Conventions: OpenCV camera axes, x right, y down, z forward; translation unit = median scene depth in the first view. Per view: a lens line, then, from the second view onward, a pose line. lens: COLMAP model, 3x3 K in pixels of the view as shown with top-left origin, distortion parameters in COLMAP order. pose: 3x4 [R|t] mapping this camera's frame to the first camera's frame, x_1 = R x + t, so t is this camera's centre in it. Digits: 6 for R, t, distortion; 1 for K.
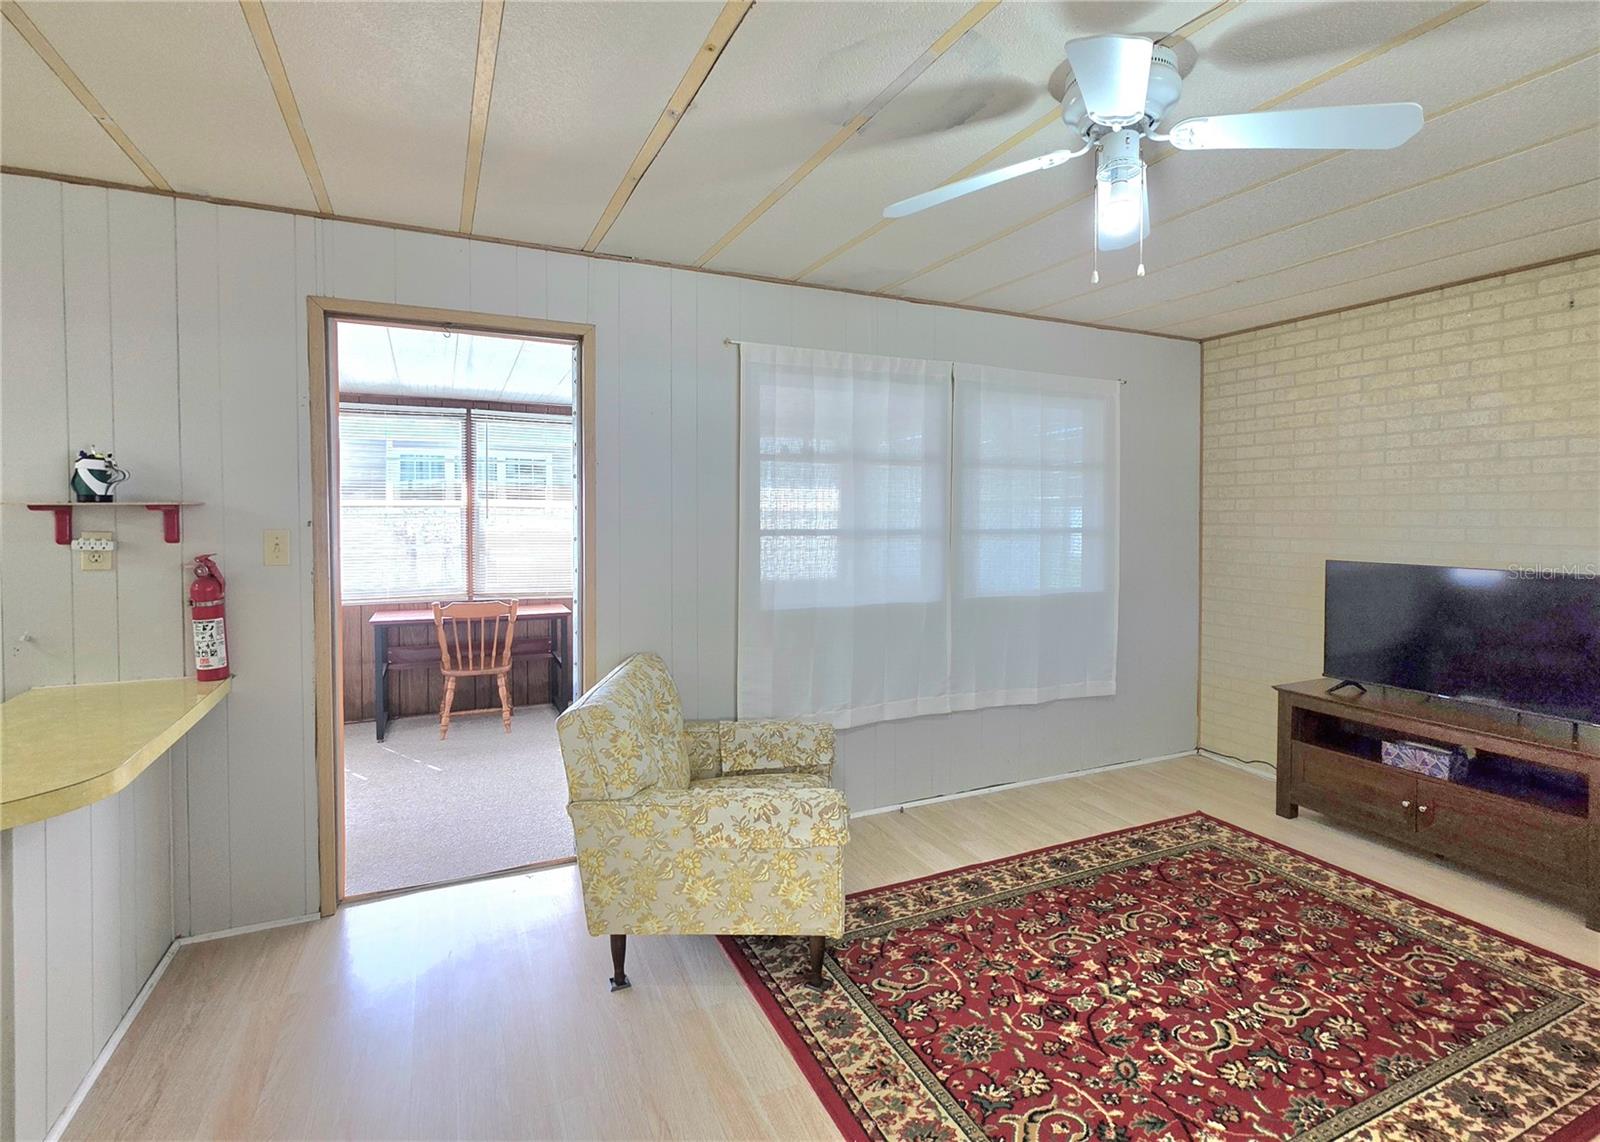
lens RADIAL K [[777.8, 0, 805.1], [0, 777.8, 534.3], [0, 0, 1]] dist [-0.000758, 0.003213]
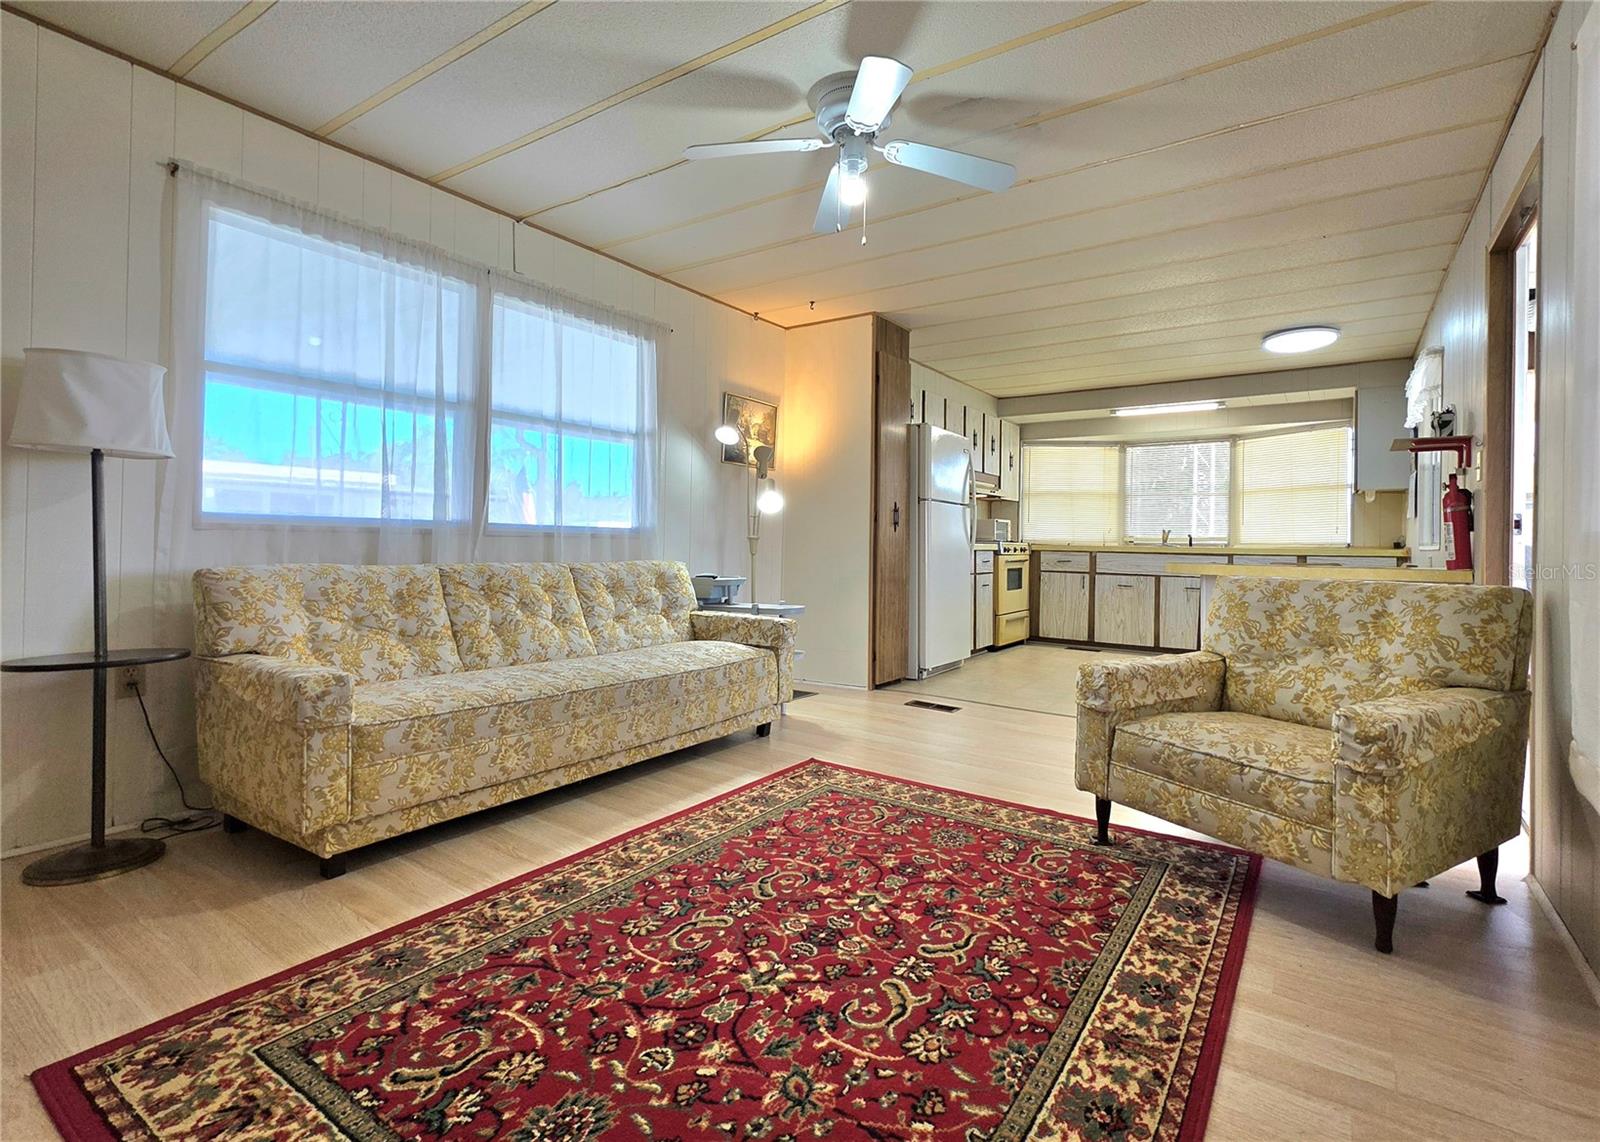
lens RADIAL K [[777.8, 0, 799.9], [0, 777.8, 536.2], [0, 0, 1]] dist [-0.000758, 0.003213]
pose [[-0.866664, -0.021889, -0.498411, 0.763296], [-0.034746, 0.999259, 0.016533, 0.130749], [0.497680, 0.031647, -0.866783, 1.421227]]
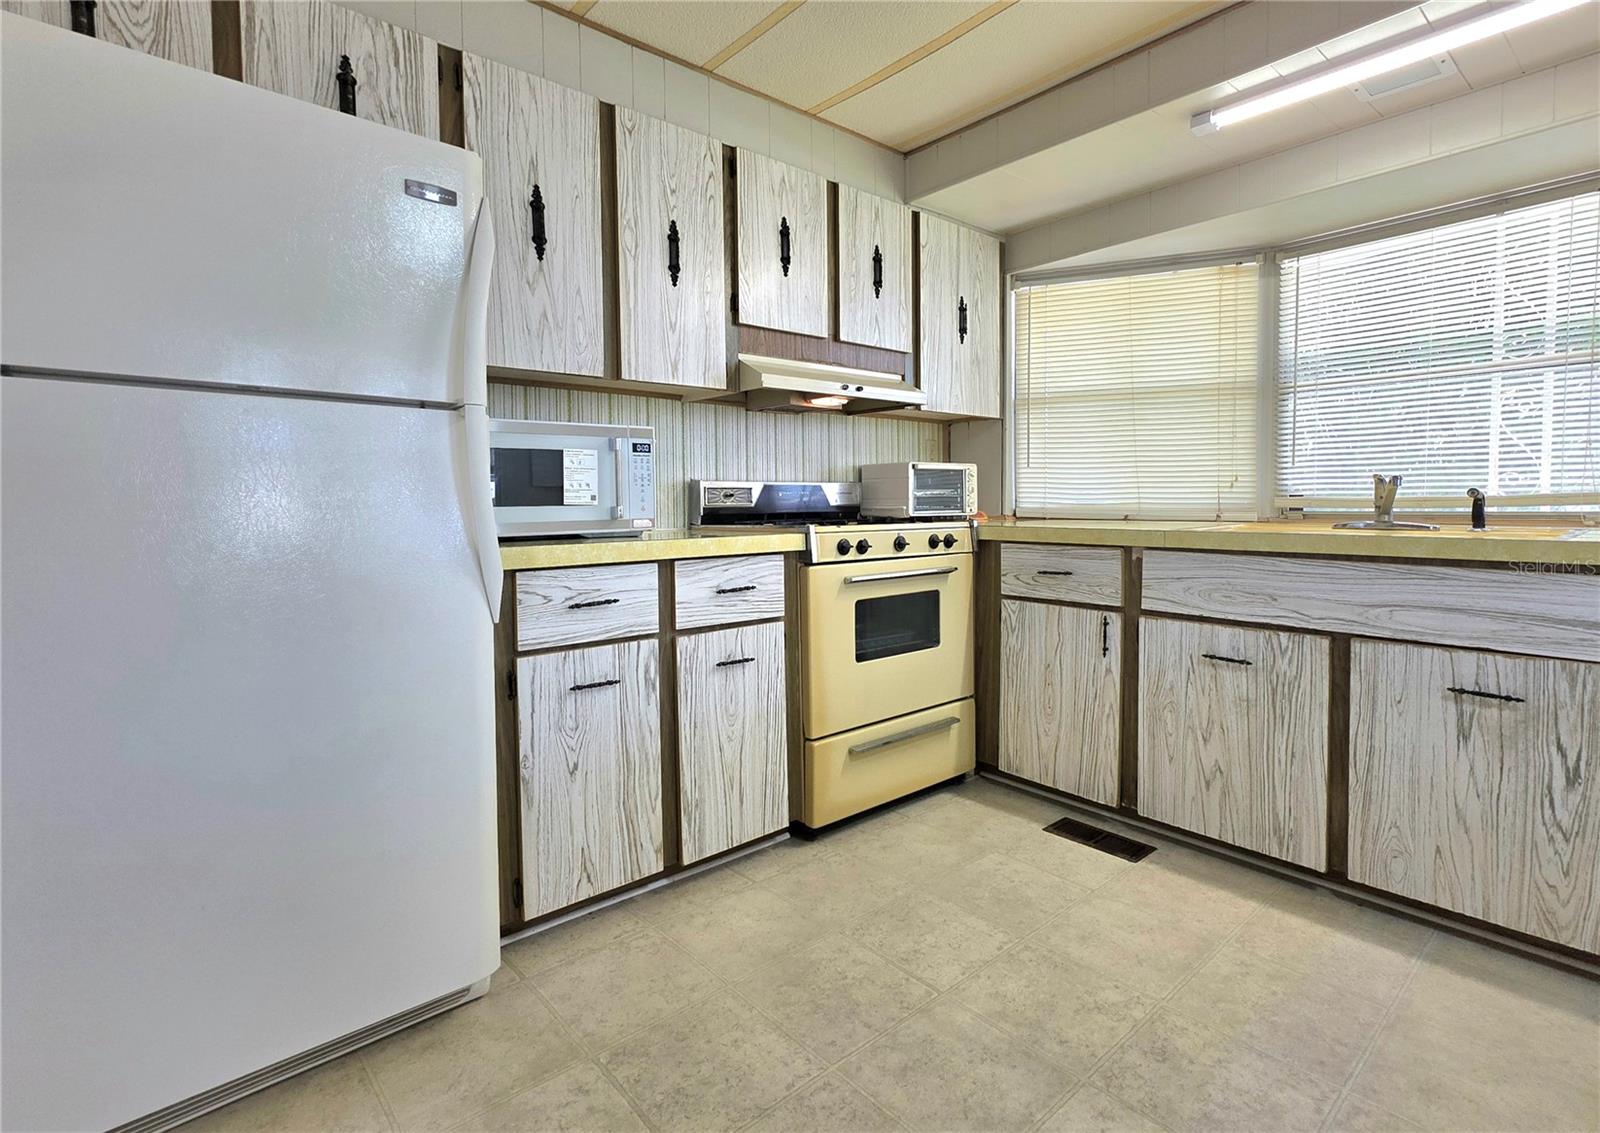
lens RADIAL K [[777.8, 0, 804.3], [0, 777.8, 530.4], [0, 0, 1]] dist [-0.000758, 0.003213]
pose [[-0.963949, 0.014539, -0.265691, -0.782683], [-0.003644, 0.997691, 0.067815, 0.114477], [0.266063, 0.066339, -0.961670, 0.405764]]
